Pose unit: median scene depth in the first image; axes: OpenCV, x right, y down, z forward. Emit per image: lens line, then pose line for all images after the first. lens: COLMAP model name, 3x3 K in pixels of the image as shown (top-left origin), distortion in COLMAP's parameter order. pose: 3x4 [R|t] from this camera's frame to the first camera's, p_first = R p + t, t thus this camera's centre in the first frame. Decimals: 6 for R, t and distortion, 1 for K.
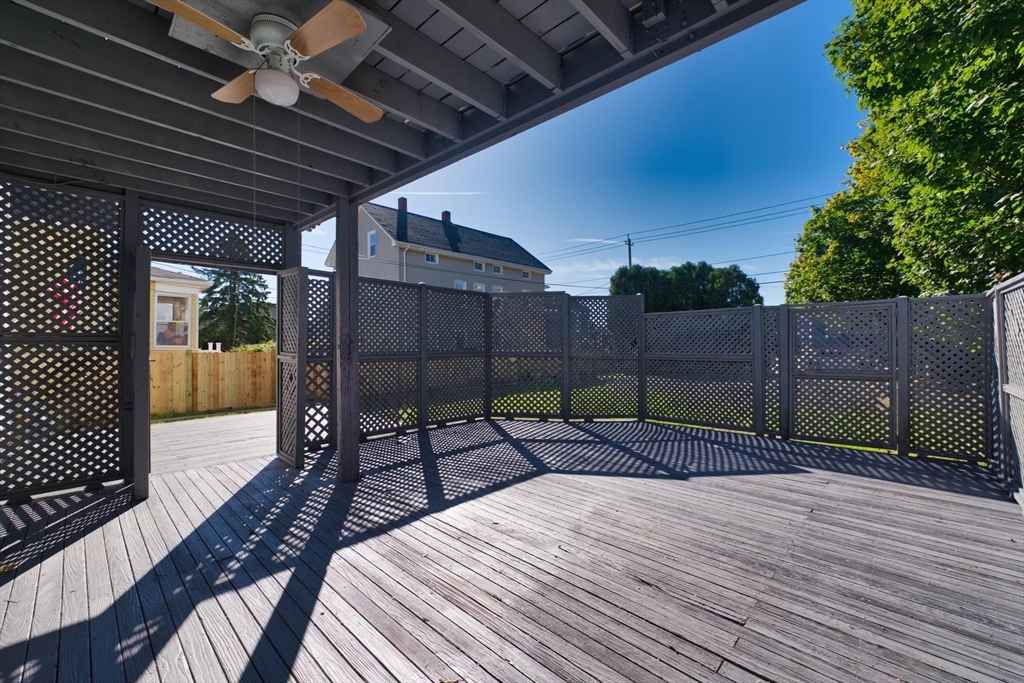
lens RADIAL K [[419.7, 0, 512.0], [0, 419.7, 341.5], [0, 0, 1]] dist [-0.001185, 0.000316]
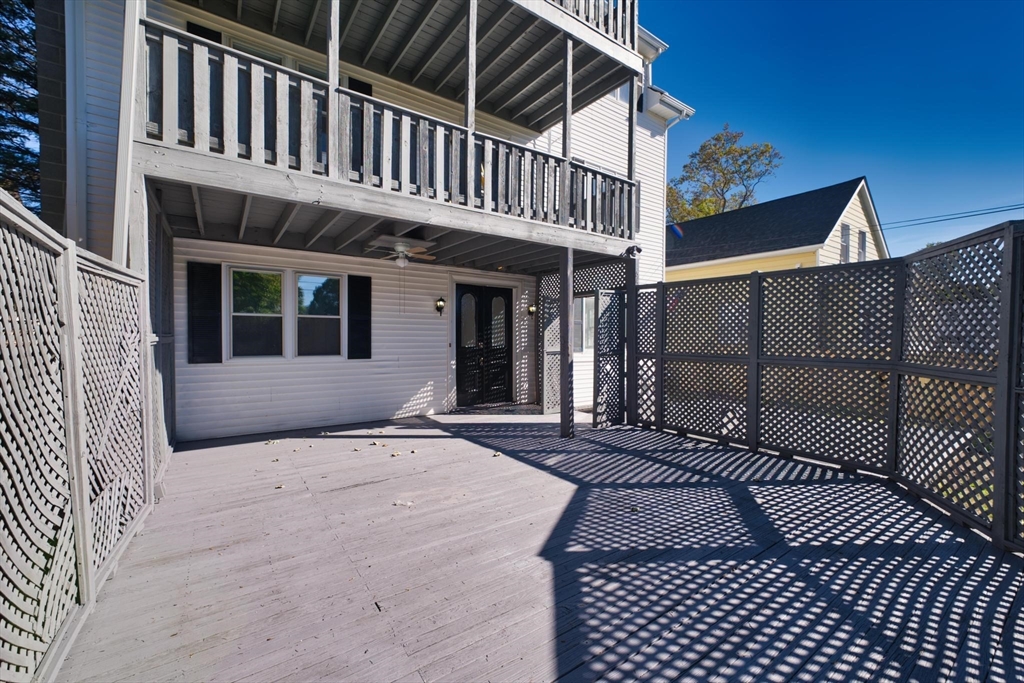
lens RADIAL K [[419.7, 0, 512.0], [0, 419.7, 341.5], [0, 0, 1]] dist [-0.001185, 0.000316]
pose [[-0.195445, 0.008641, -0.980677, 0.839786], [-0.006080, 0.999931, 0.010022, -0.010331], [0.980696, 0.007921, -0.195379, 0.853272]]
